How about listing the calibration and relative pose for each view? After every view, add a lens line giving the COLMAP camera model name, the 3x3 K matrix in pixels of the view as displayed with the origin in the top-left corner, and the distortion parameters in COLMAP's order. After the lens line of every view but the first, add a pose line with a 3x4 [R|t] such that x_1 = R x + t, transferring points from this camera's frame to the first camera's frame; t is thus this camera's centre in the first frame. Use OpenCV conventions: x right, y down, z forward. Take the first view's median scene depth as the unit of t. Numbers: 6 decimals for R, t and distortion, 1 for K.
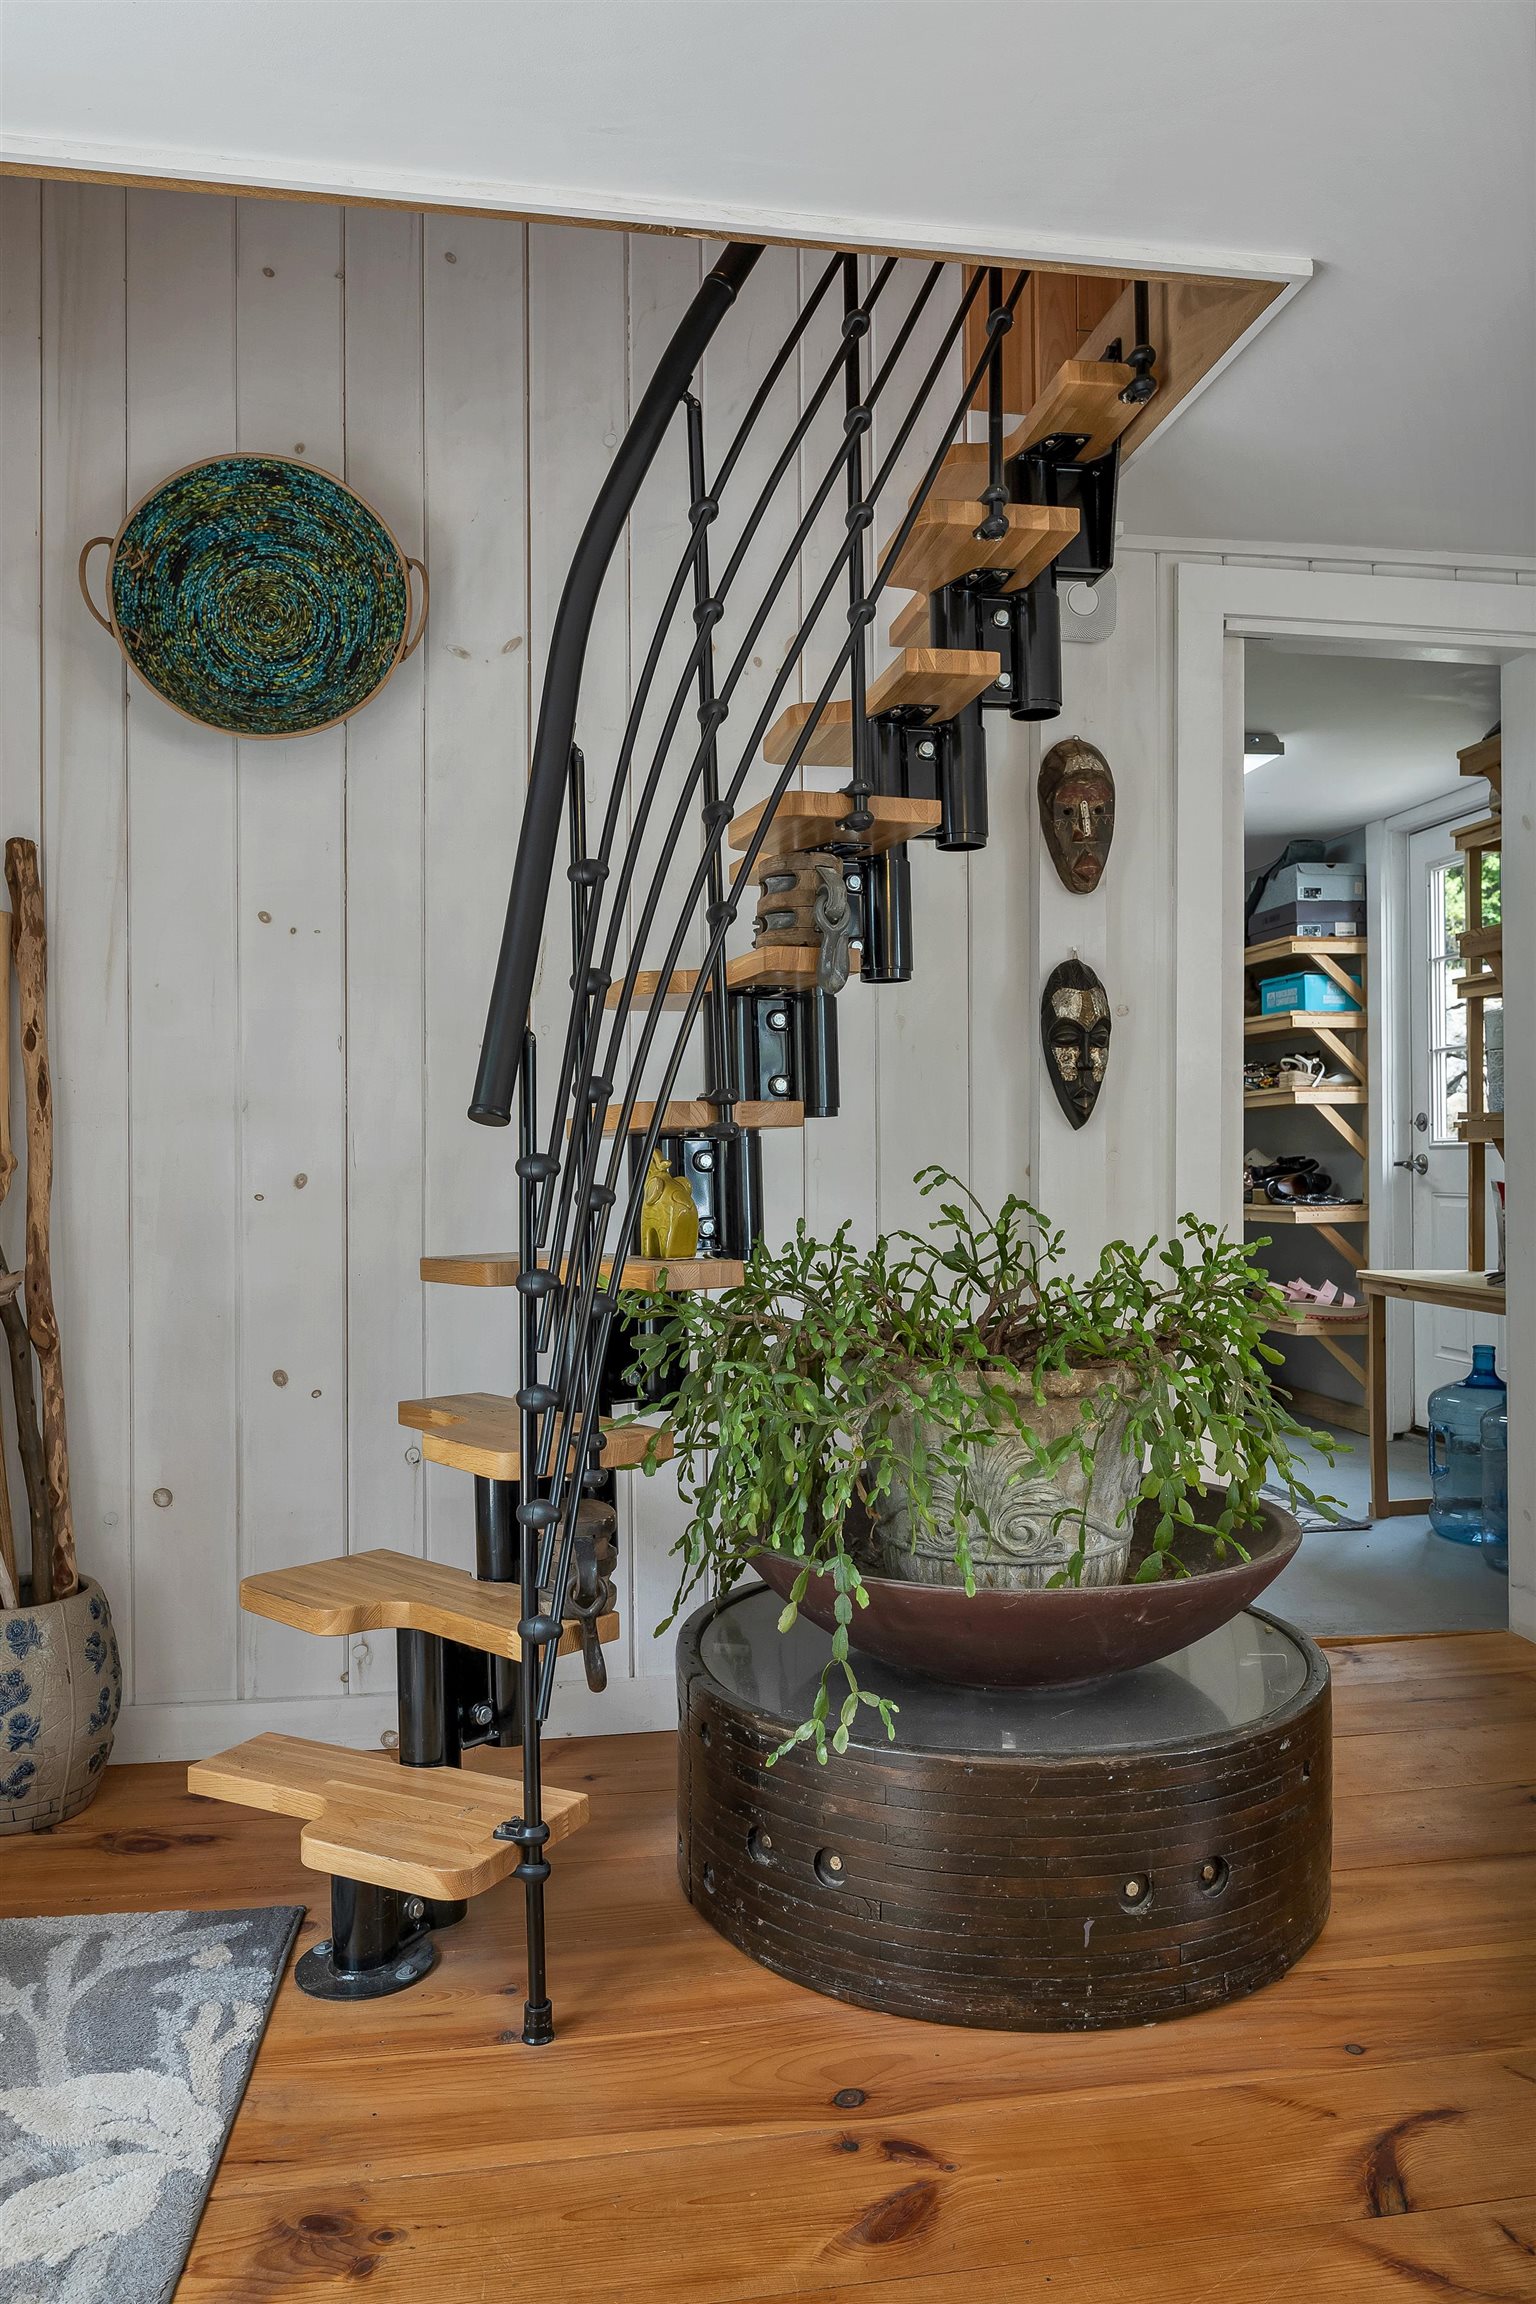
lens RADIAL K [[1579.0, 0, 758.0], [0, 1579.0, 1147.0], [0, 0, 1]] dist [0.010202, 0.001120]
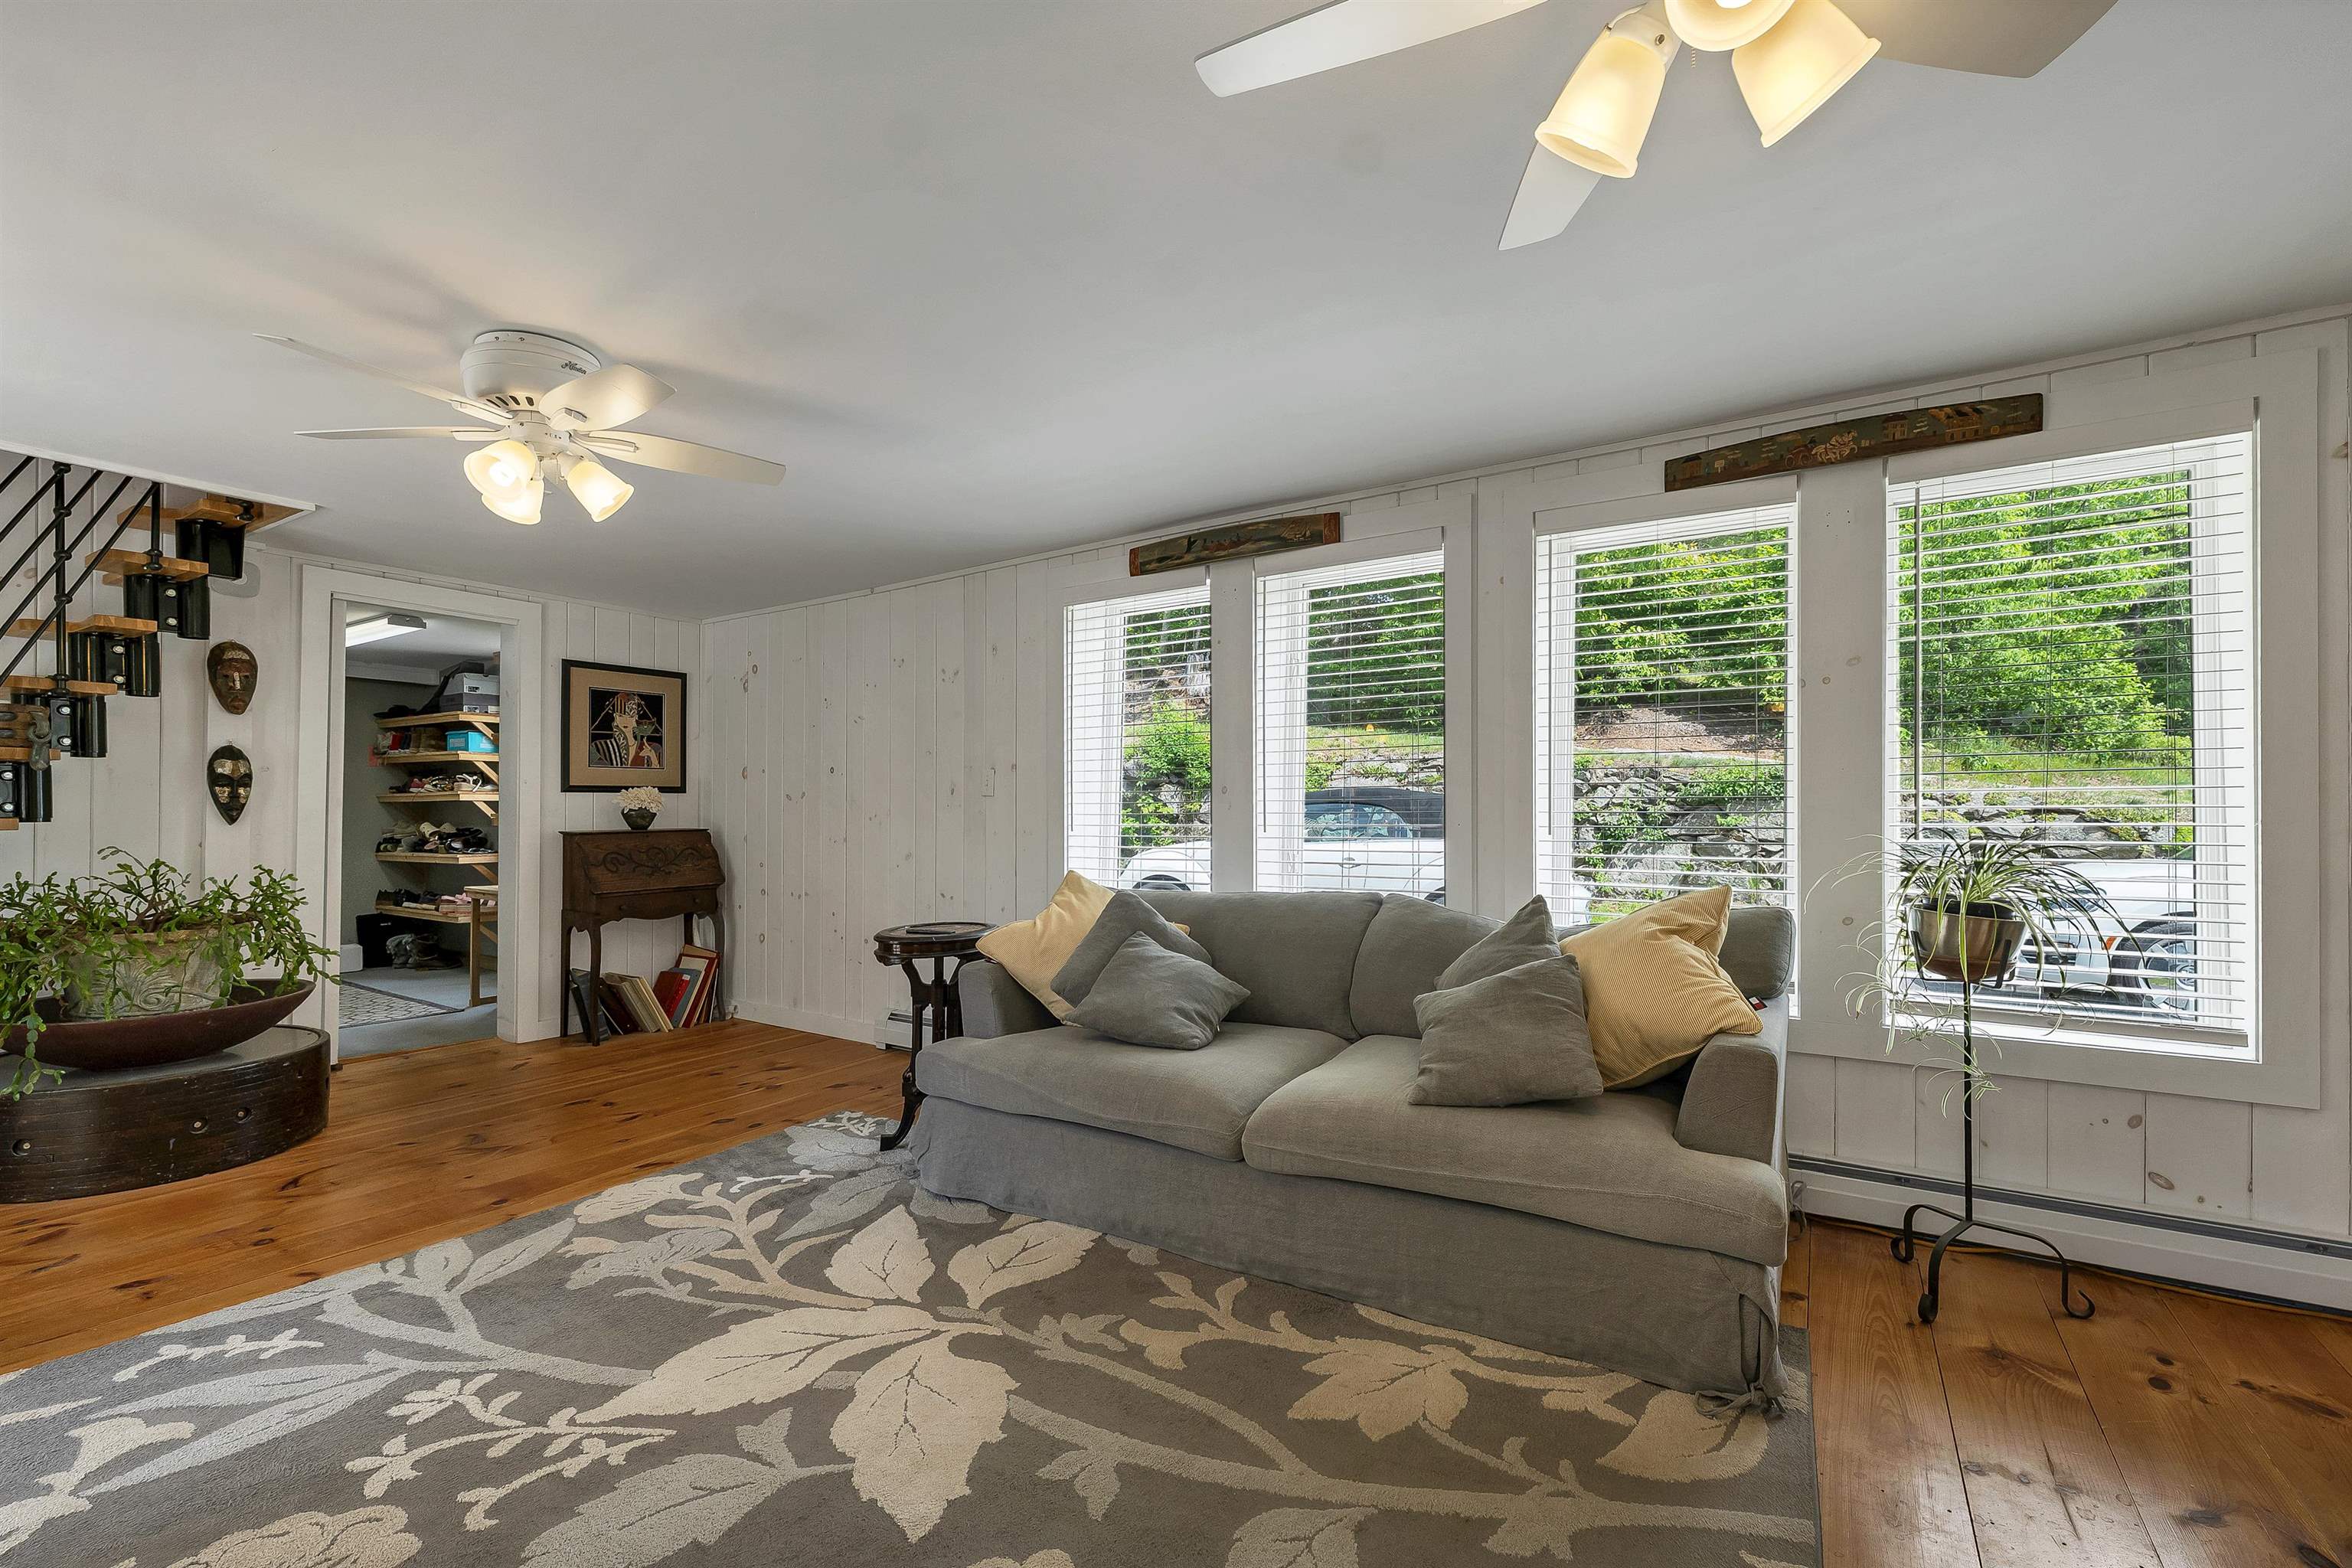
lens RADIAL K [[997.5, 0, 1184.0], [0, 997.5, 814.5], [0, 0, 1]] dist [0.001370, -0.000170]
pose [[0.667278, 0.012574, 0.744702, 0.065990], [-0.017268, 0.999850, -0.001409, -0.052677], [-0.744608, -0.011919, 0.667395, -0.983892]]
